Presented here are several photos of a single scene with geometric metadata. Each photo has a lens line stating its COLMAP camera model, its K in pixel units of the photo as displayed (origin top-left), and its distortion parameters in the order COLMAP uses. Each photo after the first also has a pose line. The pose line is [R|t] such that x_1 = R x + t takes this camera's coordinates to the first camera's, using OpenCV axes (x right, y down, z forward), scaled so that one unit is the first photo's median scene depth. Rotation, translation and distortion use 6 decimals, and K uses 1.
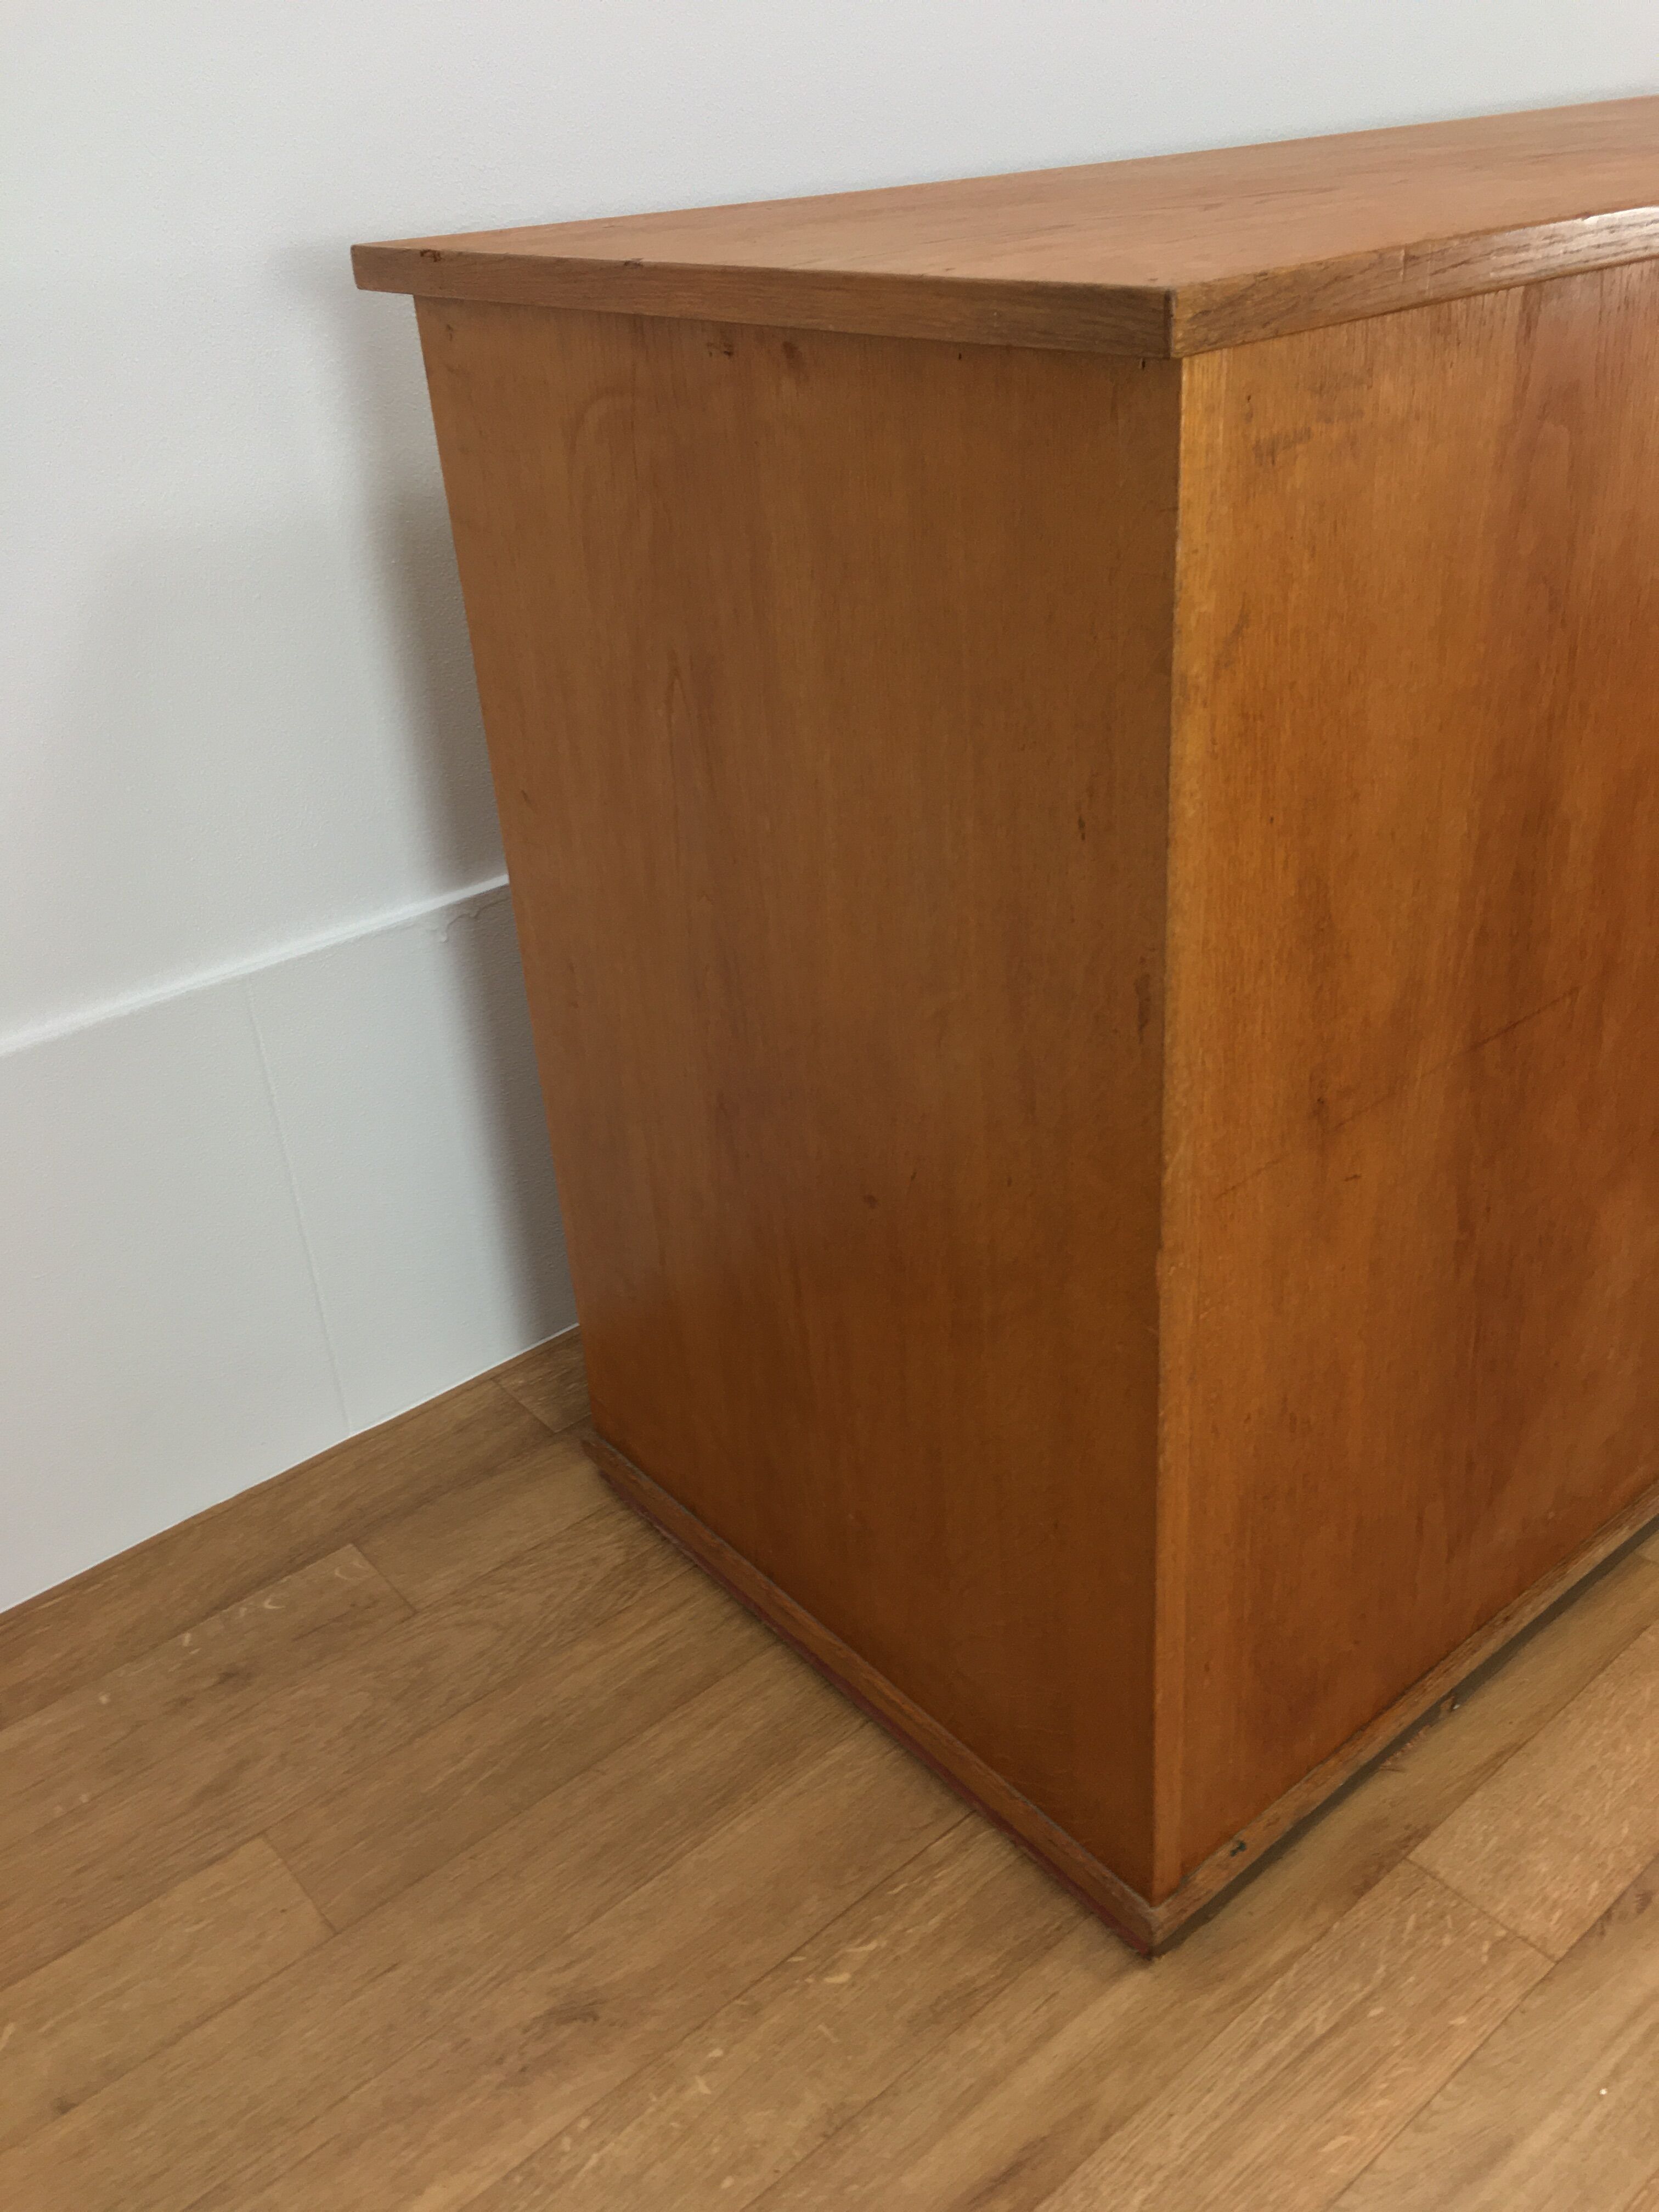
lens RADIAL K [[1898.3, 0, 829.5], [0, 1898.3, 1106.0], [0, 0, 1]] dist [0.076229, -0.116244]
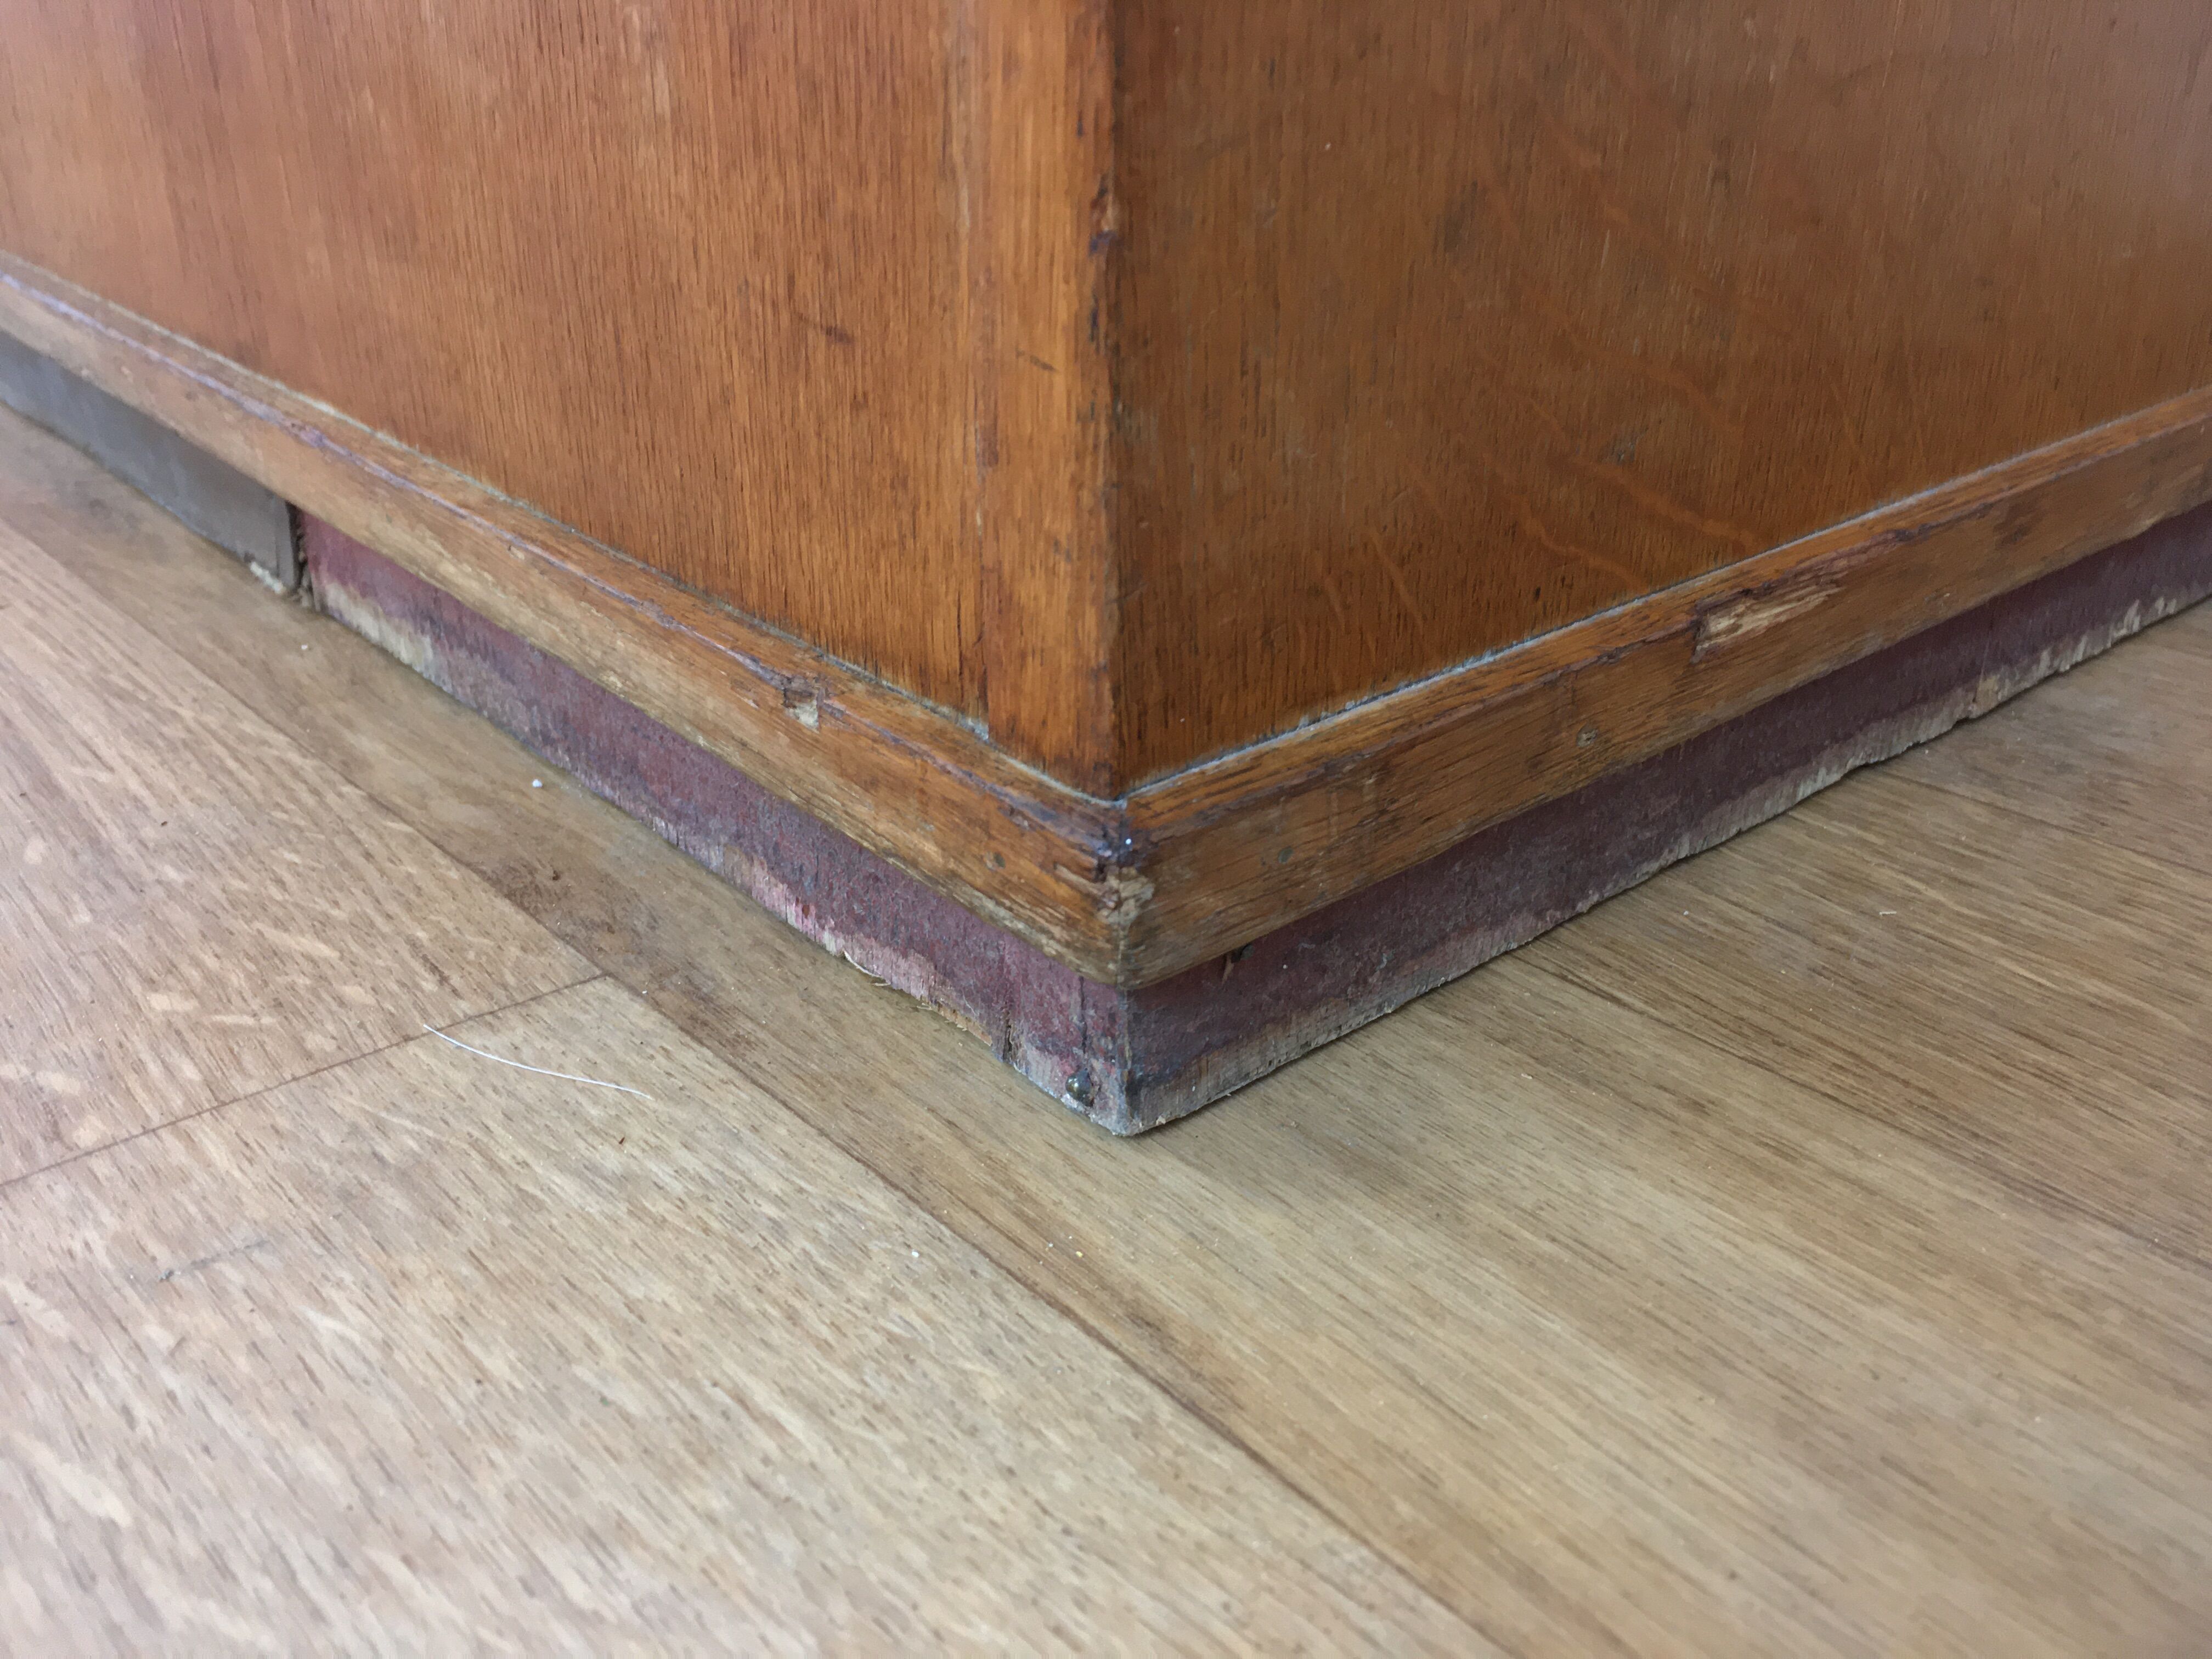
lens RADIAL K [[1923.2, 0, 1106.0], [0, 1923.2, 829.5], [0, 0, 1]] dist [0.079155, -0.129678]
pose [[0.031357, 0.500926, -0.864922, 0.579659], [-0.487478, 0.763114, 0.424290, 0.280333], [0.872572, 0.408326, 0.268119, 1.131122]]
